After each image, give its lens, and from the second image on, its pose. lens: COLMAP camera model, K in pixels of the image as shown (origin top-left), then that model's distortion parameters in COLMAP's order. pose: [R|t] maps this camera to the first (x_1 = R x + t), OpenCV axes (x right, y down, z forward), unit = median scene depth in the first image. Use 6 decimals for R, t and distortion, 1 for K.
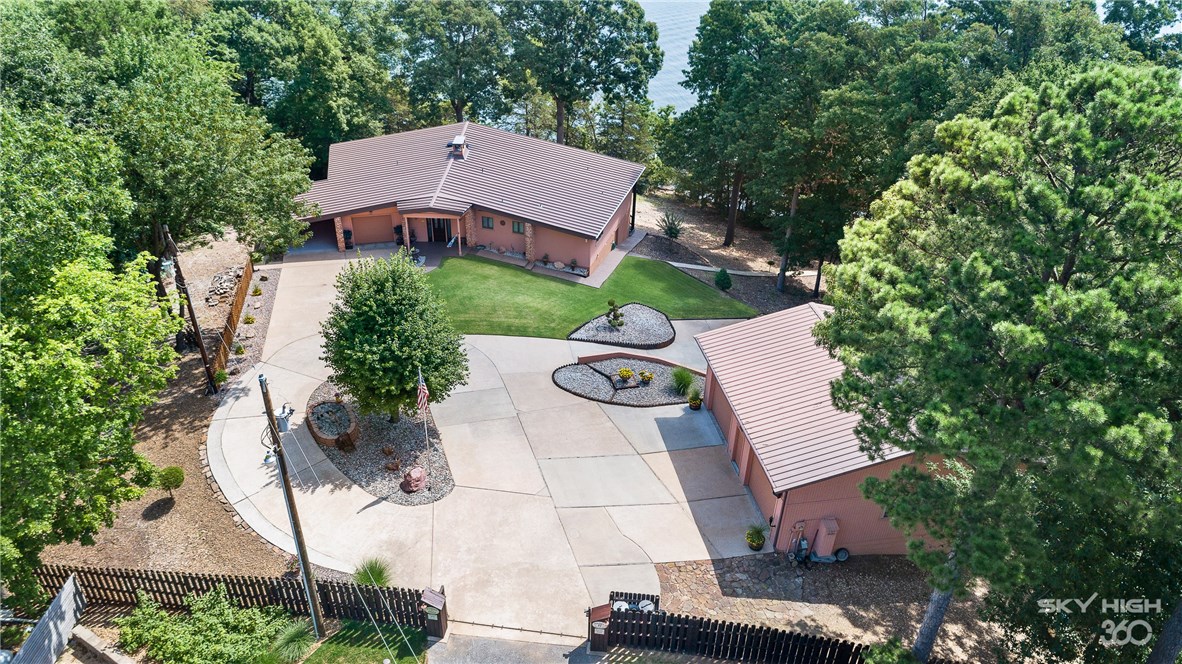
lens RADIAL K [[810.7, 0, 591.0], [0, 810.7, 332.0], [0, 0, 1]] dist [0.002610, -0.029198]
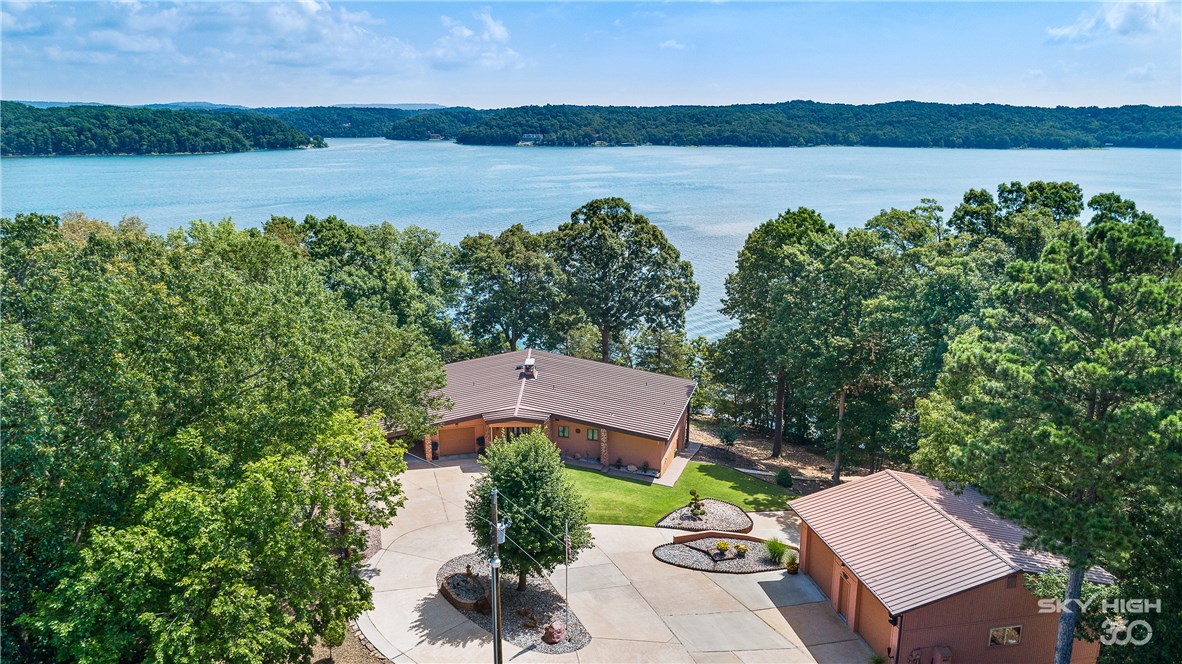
lens RADIAL K [[854.1, 0, 591.0], [0, 854.1, 332.0], [0, 0, 1]] dist [-0.033048, 0.000833]
pose [[0.999459, -0.032124, 0.007107, -0.099488], [0.032773, 0.952963, -0.301311, 0.086683], [0.002907, 0.301380, 0.953500, -0.129786]]
